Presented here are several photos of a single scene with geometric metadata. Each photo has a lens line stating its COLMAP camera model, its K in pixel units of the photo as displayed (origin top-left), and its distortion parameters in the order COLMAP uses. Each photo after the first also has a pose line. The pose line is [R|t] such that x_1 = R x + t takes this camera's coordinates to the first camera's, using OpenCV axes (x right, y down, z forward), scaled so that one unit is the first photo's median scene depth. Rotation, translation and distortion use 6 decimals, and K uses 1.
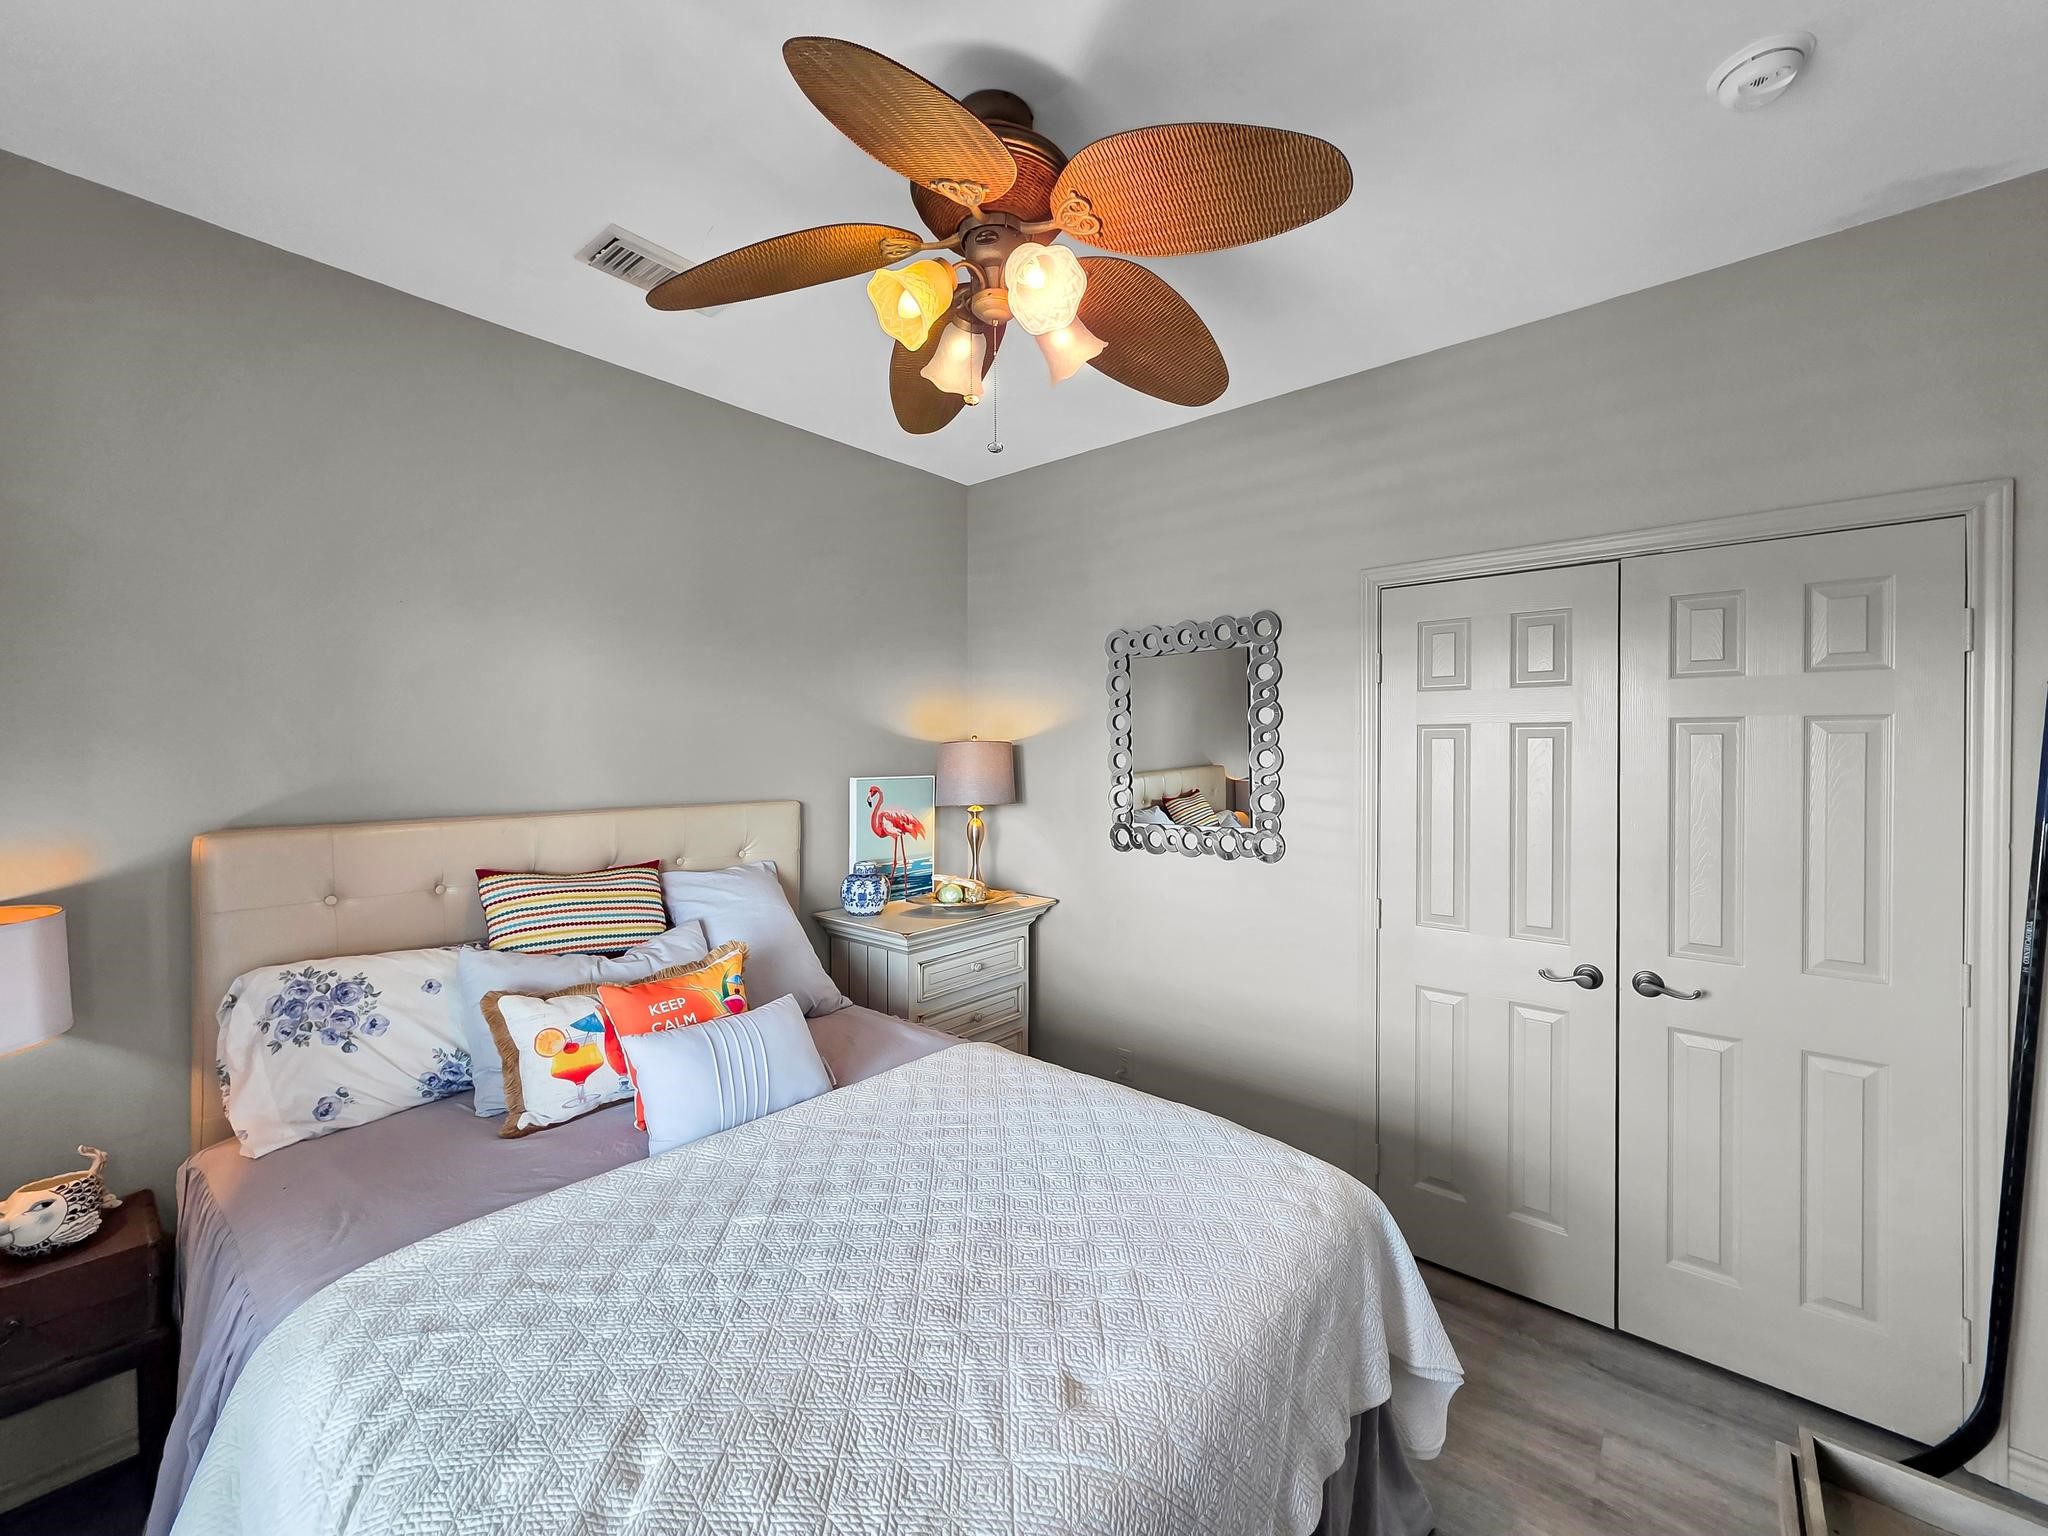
lens RADIAL K [[812.8, 0, 1024.0], [0, 812.8, 768.0], [0, 0, 1]] dist [-0.000051, -0.000101]
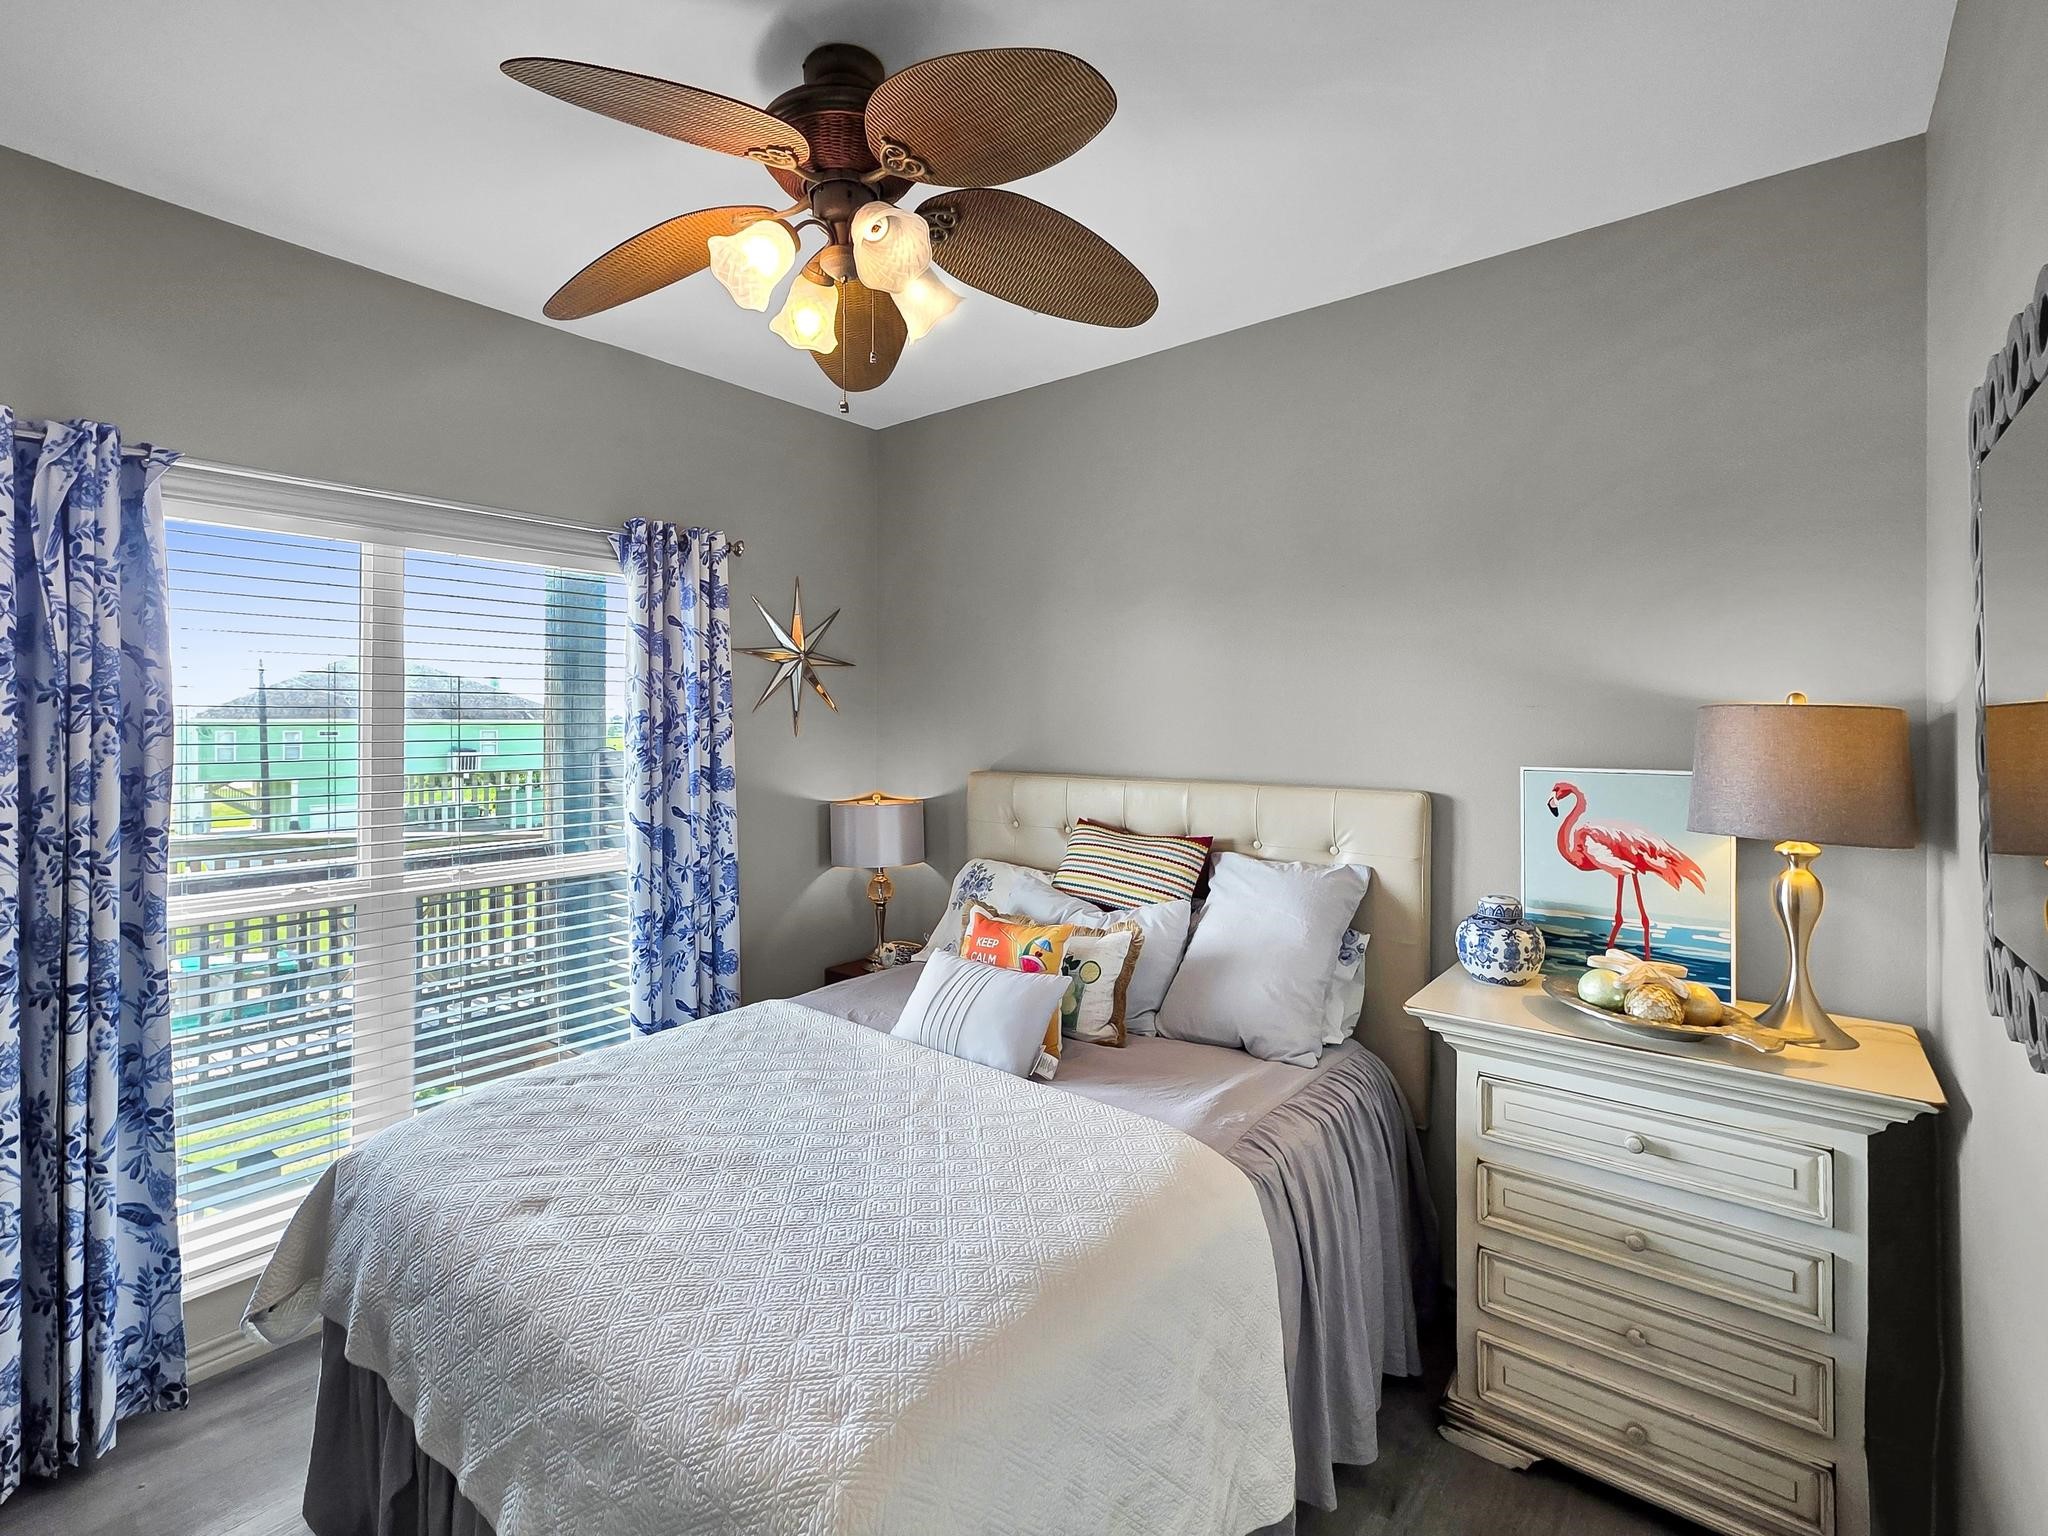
lens RADIAL K [[957.2, 0, 979.1], [0, 957.2, 770.6], [0, 0, 1]] dist [0.000360, 0.000056]
pose [[0.007480, 0.045477, -0.998937, 0.533174], [-0.025744, 0.998643, 0.045271, -0.007536], [0.999641, 0.025378, 0.008640, 0.569065]]
